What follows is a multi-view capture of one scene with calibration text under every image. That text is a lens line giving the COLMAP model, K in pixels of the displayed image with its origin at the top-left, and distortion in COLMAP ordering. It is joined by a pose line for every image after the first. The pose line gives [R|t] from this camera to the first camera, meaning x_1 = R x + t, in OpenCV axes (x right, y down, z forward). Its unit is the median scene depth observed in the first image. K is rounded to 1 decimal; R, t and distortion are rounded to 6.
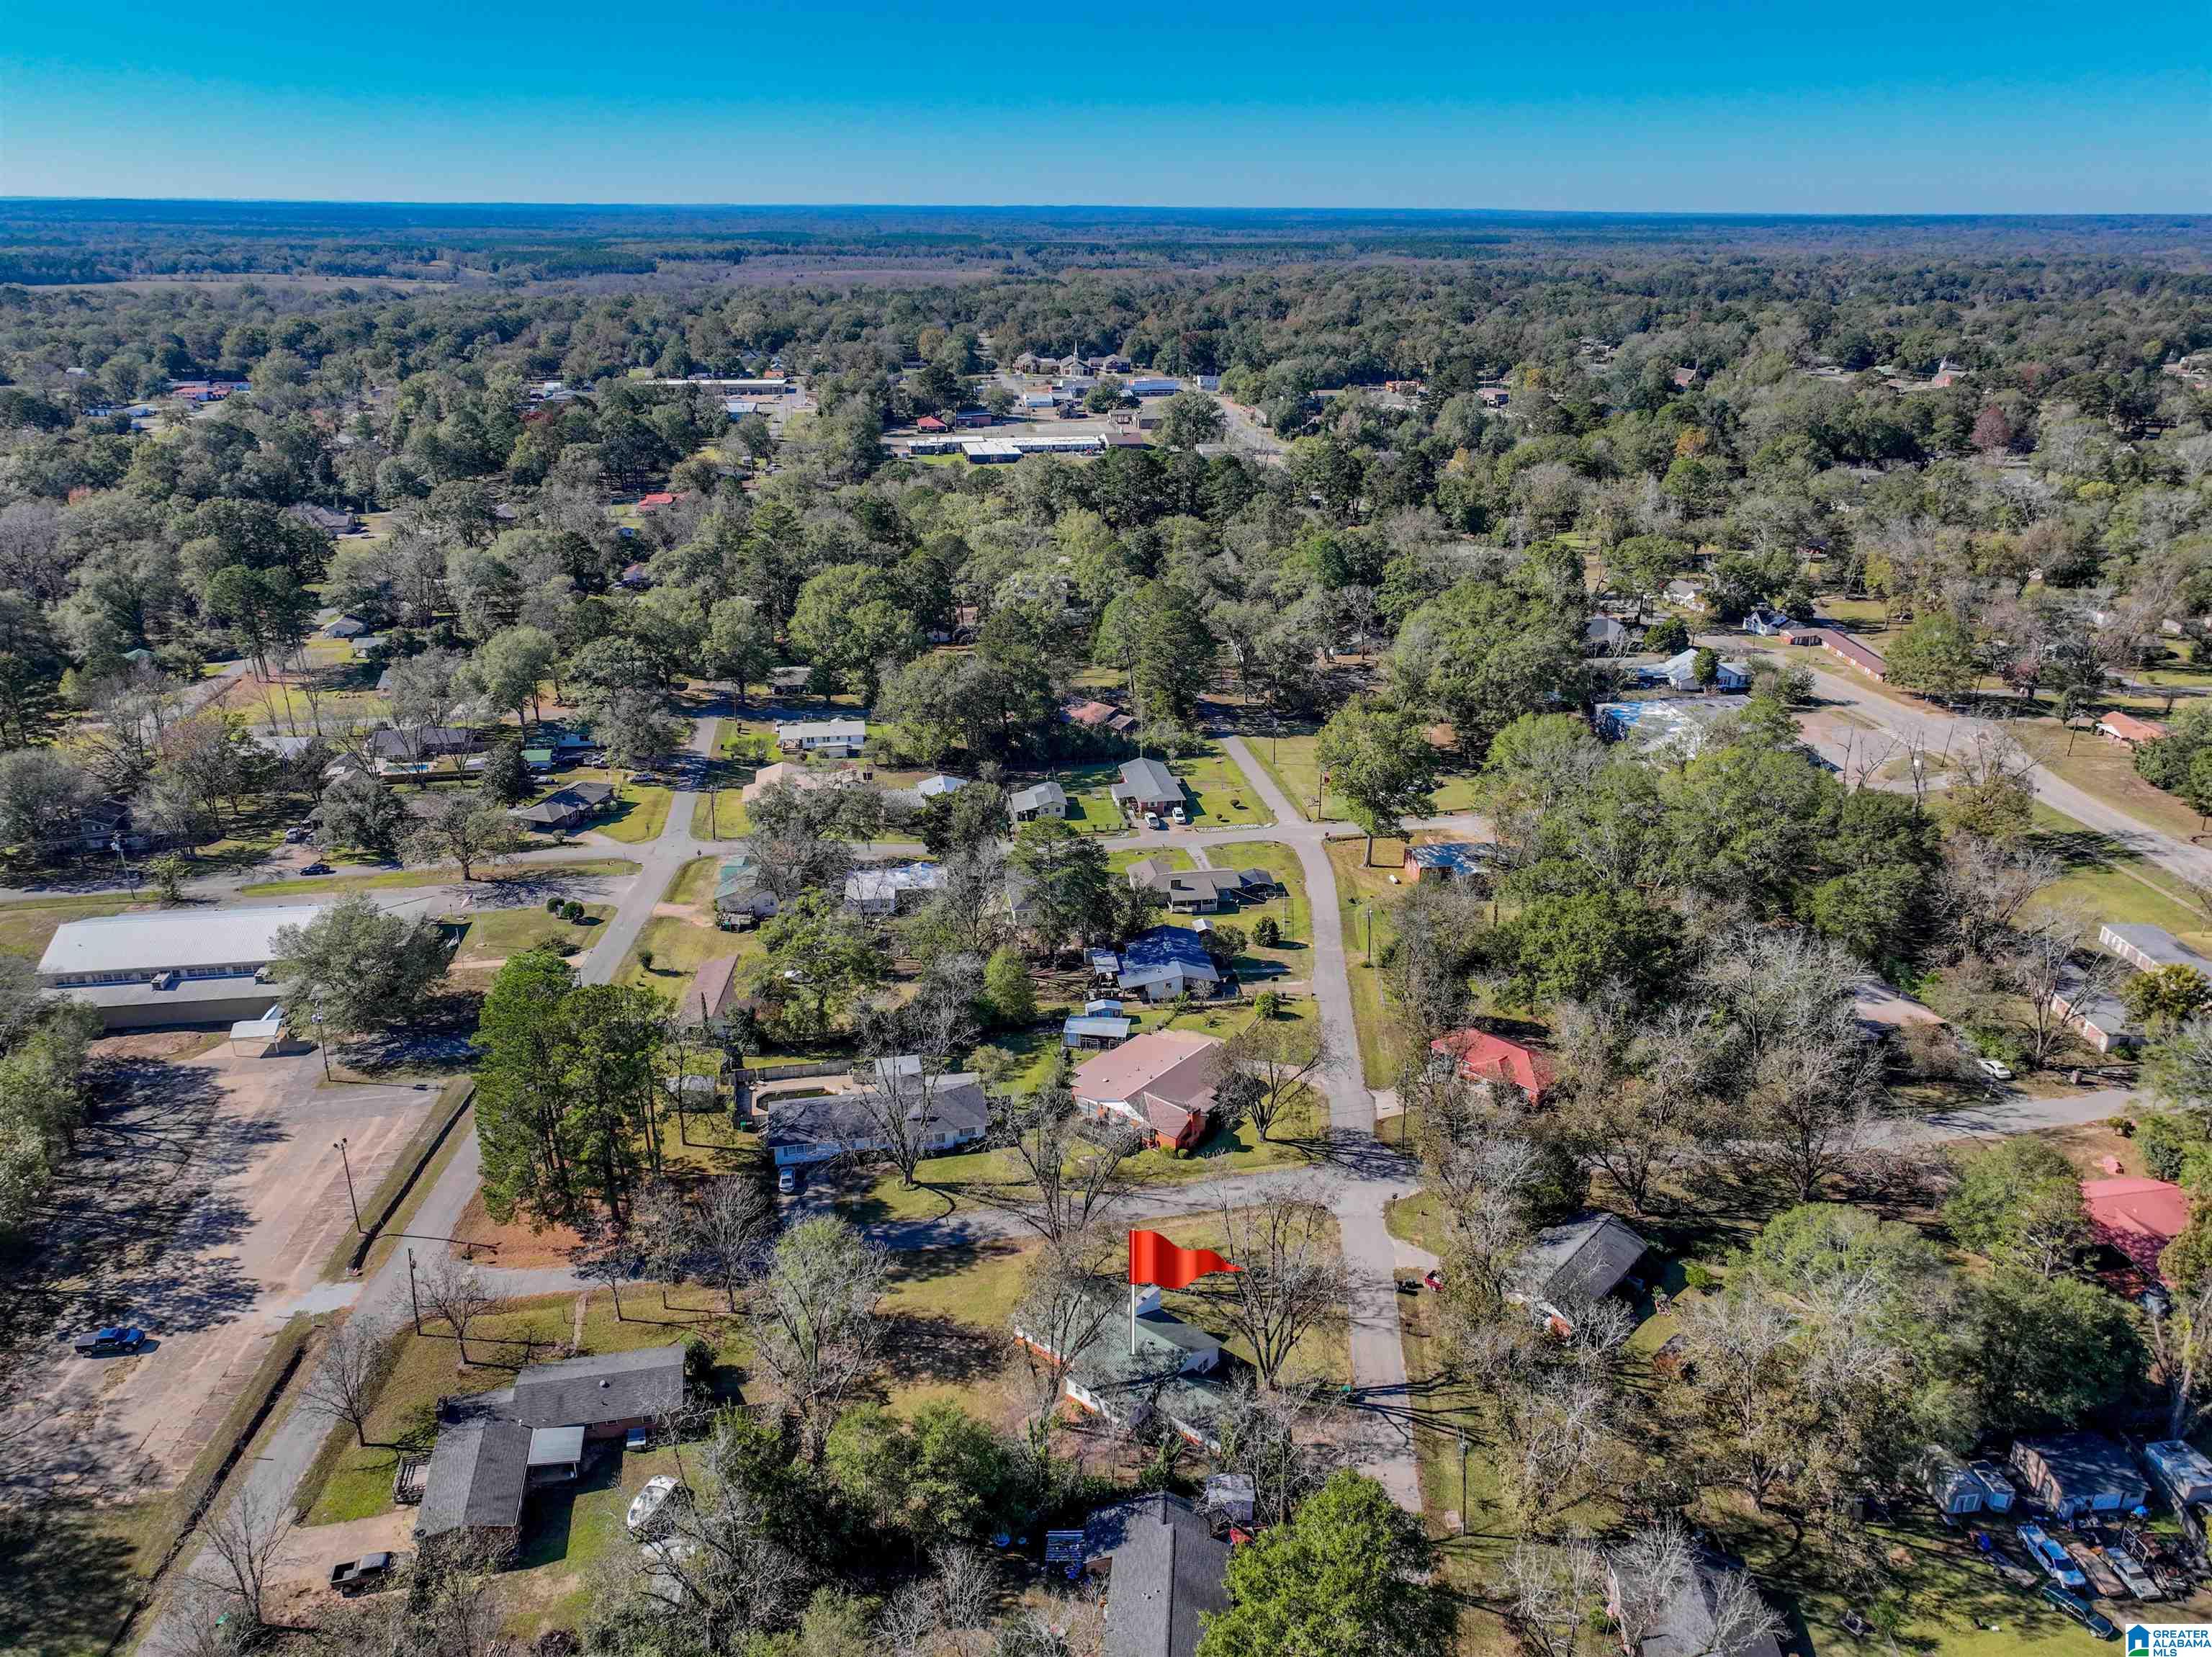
lens RADIAL K [[1506.6, 0, 1106.0], [0, 1506.6, 828.5], [0, 0, 1]] dist [-0.004466, 0.017232]
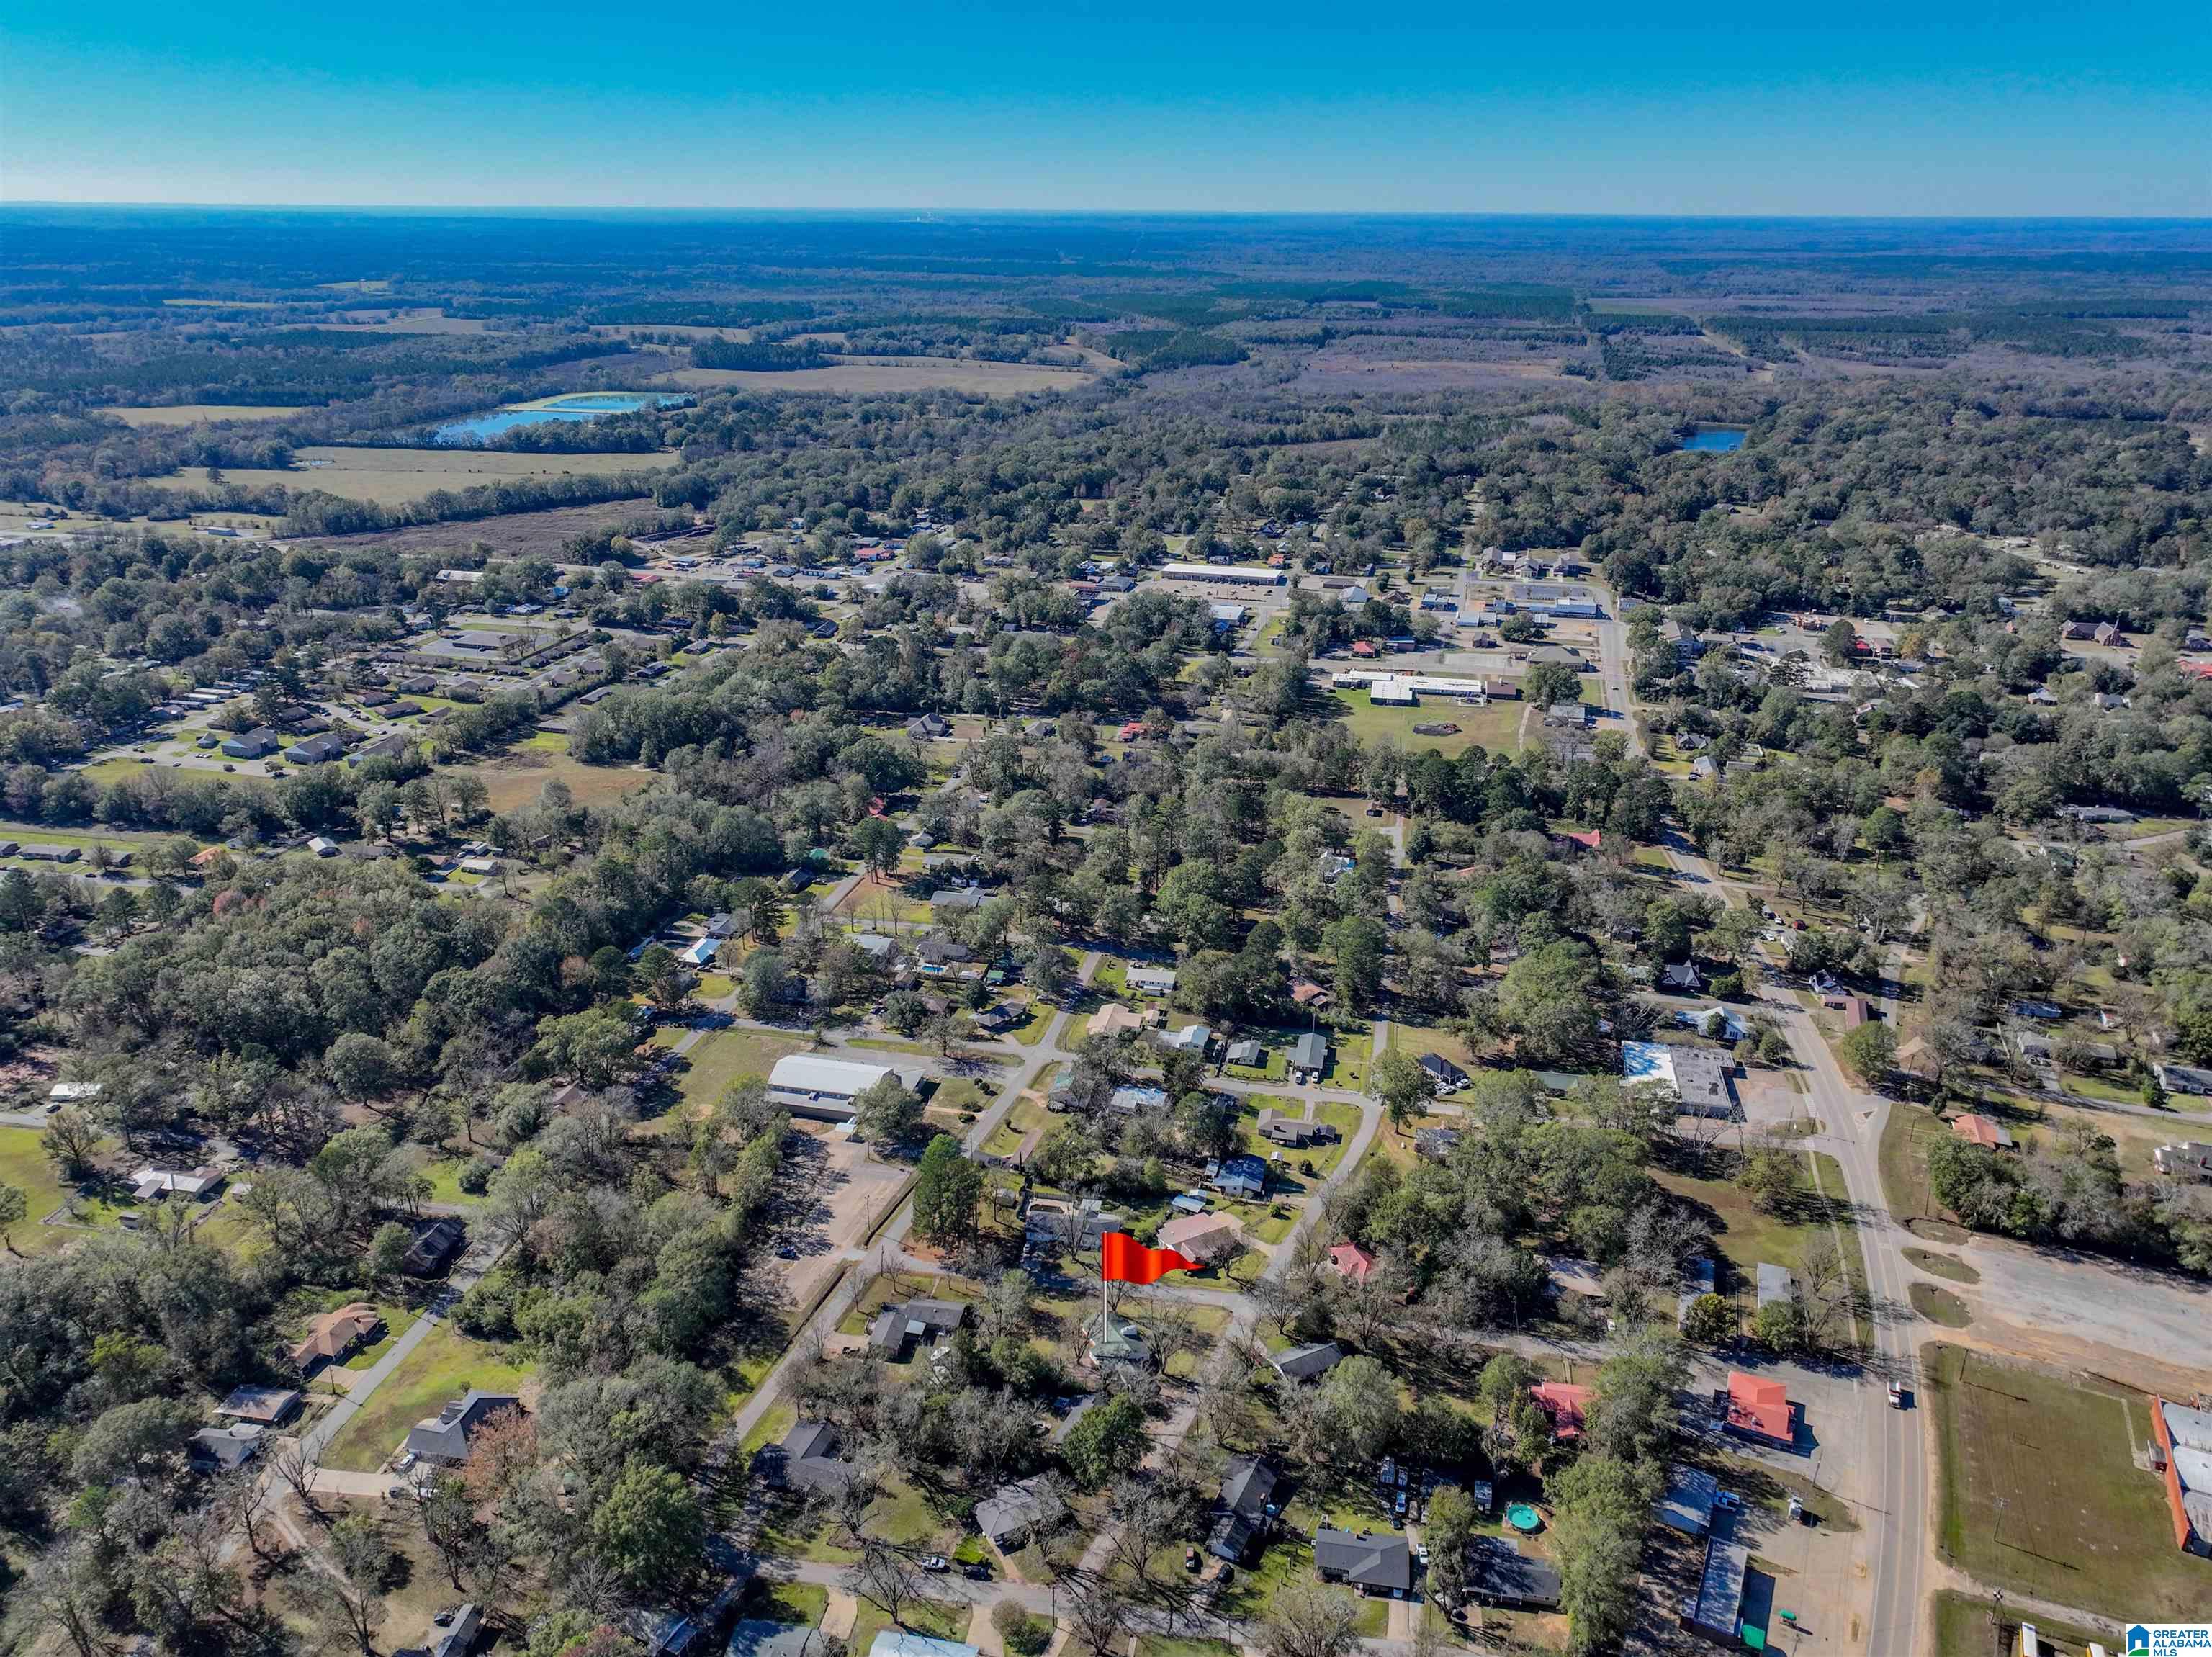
lens RADIAL K [[1506.6, 0, 1106.0], [0, 1506.6, 828.5], [0, 0, 1]] dist [-0.004466, 0.017232]
pose [[0.928082, 0.128729, -0.349418, 0.575336], [-0.130892, 0.991242, 0.017523, -0.425889], [0.348614, 0.029474, 0.936803, -1.074336]]
